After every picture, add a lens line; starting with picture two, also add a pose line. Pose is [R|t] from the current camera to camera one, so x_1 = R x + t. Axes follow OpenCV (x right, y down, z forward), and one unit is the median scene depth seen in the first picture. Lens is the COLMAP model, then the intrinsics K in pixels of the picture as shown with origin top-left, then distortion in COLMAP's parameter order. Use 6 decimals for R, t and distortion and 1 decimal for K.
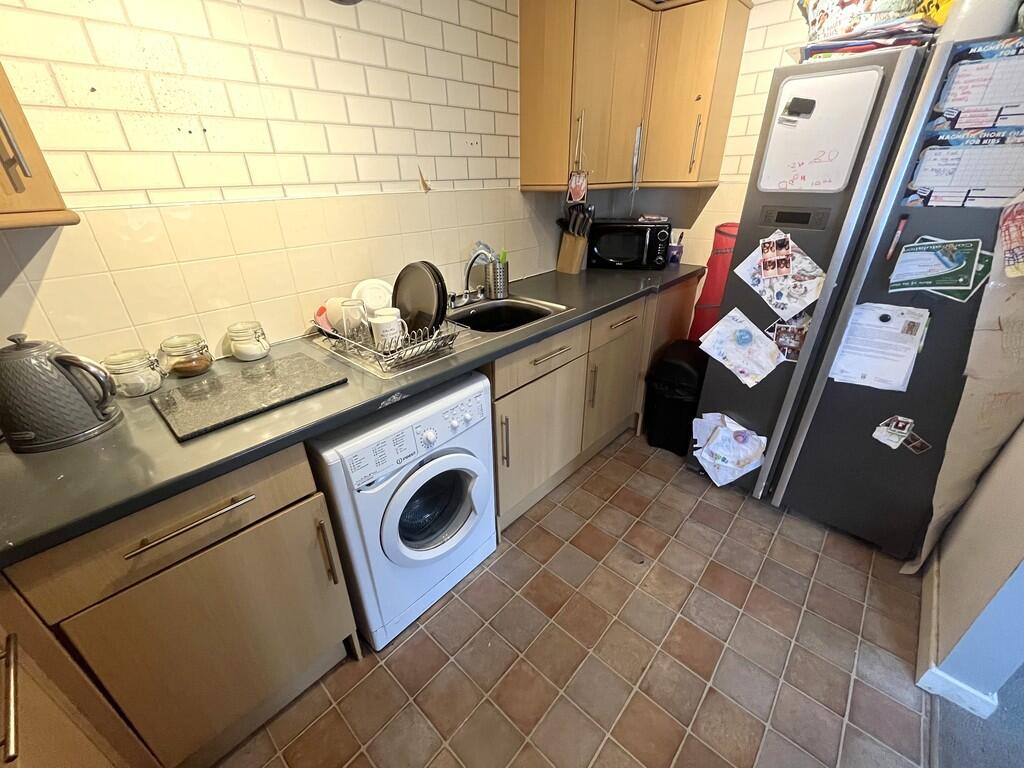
lens RADIAL K [[416.1, 0, 512.8], [0, 416.1, 383.6], [0, 0, 1]] dist [-0.001830, 0.000376]
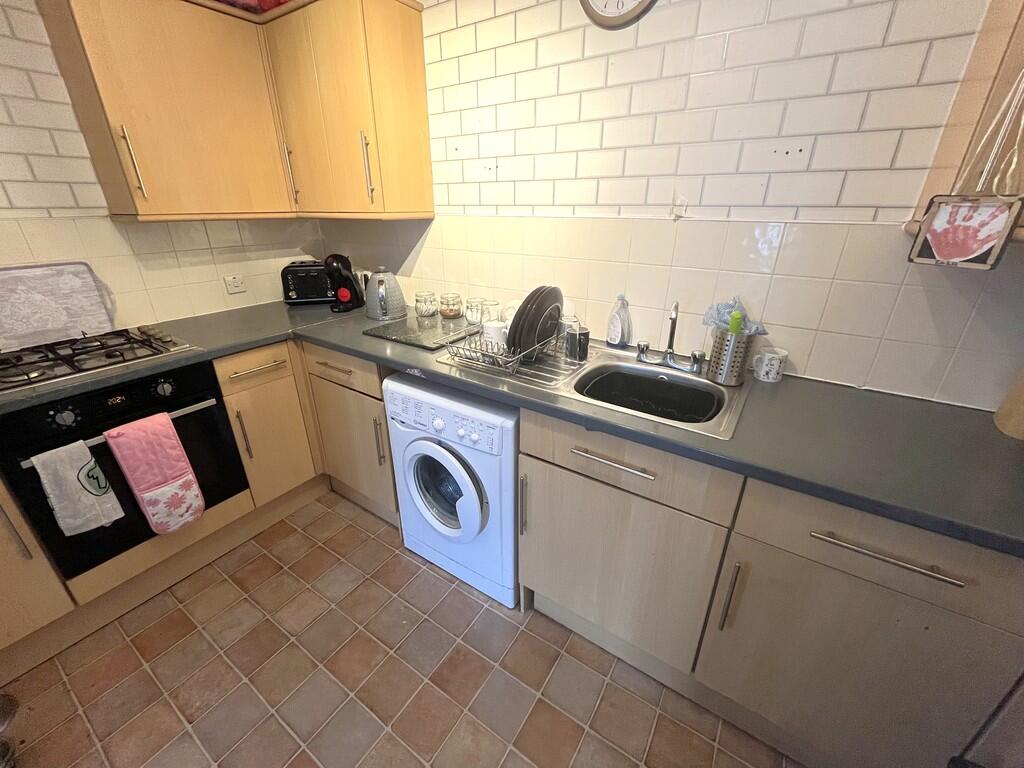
lens RADIAL K [[416.1, 0, 512.5], [0, 416.1, 387.0], [0, 0, 1]] dist [-0.001830, 0.000376]
pose [[0.153813, 0.413837, -0.897263, 0.709861], [-0.449542, 0.837956, 0.309421, -0.350095], [0.879917, 0.355764, 0.314926, 0.689177]]
